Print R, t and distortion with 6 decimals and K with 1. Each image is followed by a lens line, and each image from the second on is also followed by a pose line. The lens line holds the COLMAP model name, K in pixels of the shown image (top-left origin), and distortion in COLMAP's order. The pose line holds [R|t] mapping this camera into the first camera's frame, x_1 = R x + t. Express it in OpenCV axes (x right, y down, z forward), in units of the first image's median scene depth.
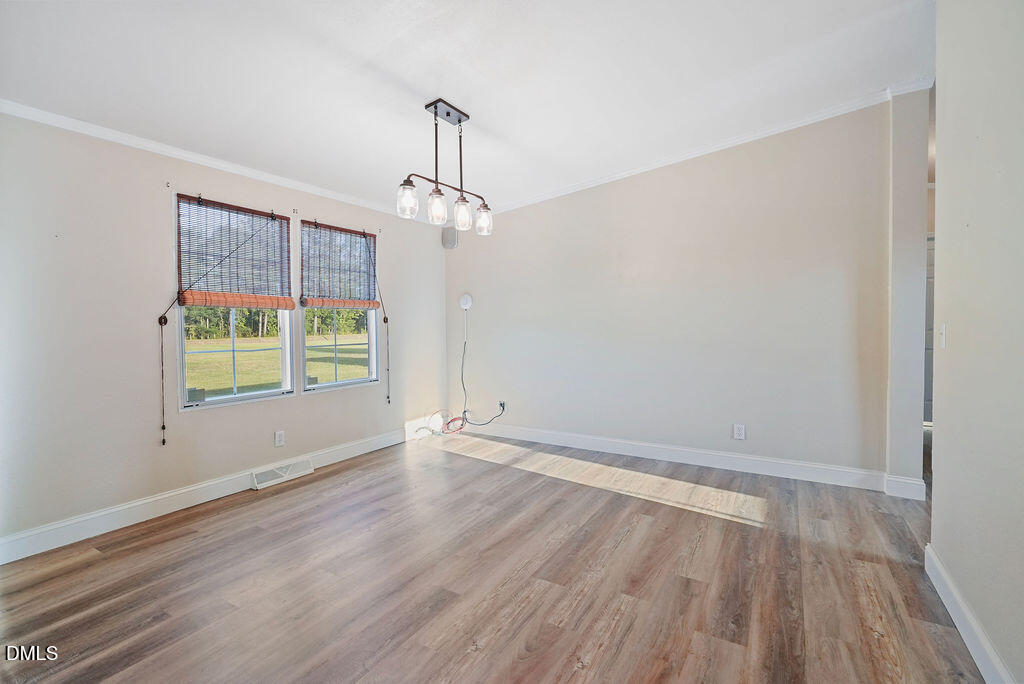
lens RADIAL K [[462.6, 0, 532.2], [0, 462.6, 332.6], [0, 0, 1]] dist [0.001552, 0.000262]
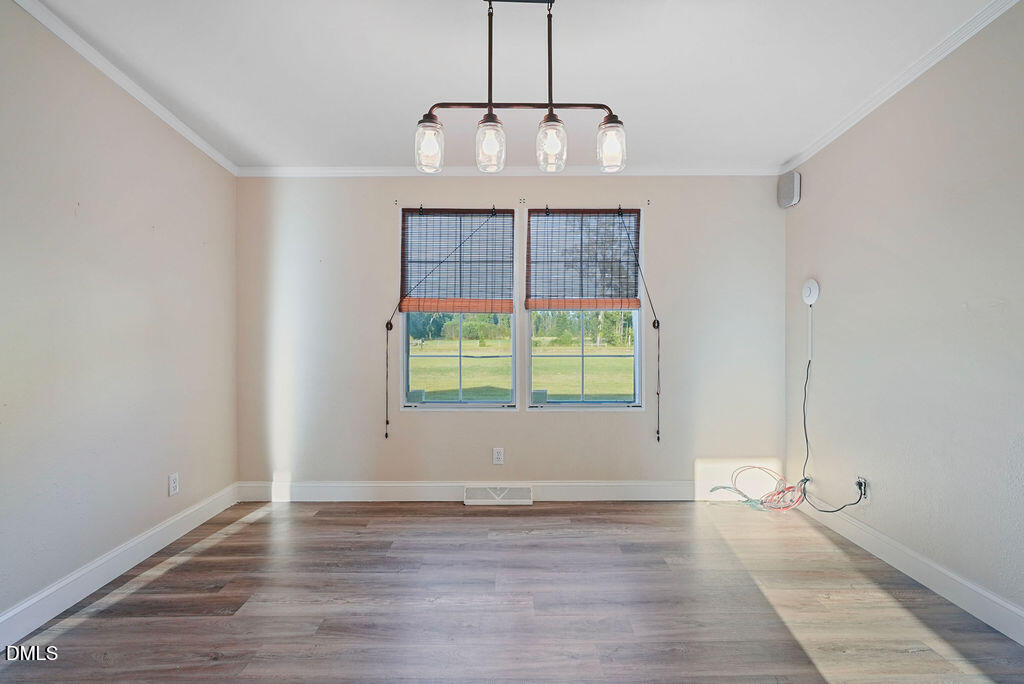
lens RADIAL K [[495.7, 0, 512.6], [0, 495.7, 337.8], [0, 0, 1]] dist [-0.011587, 0.000111]
pose [[0.504232, 0.007412, -0.863536, 0.318603], [-0.019761, 0.999800, -0.002957, 0.000391], [0.863342, 0.018555, 0.504278, 0.559537]]
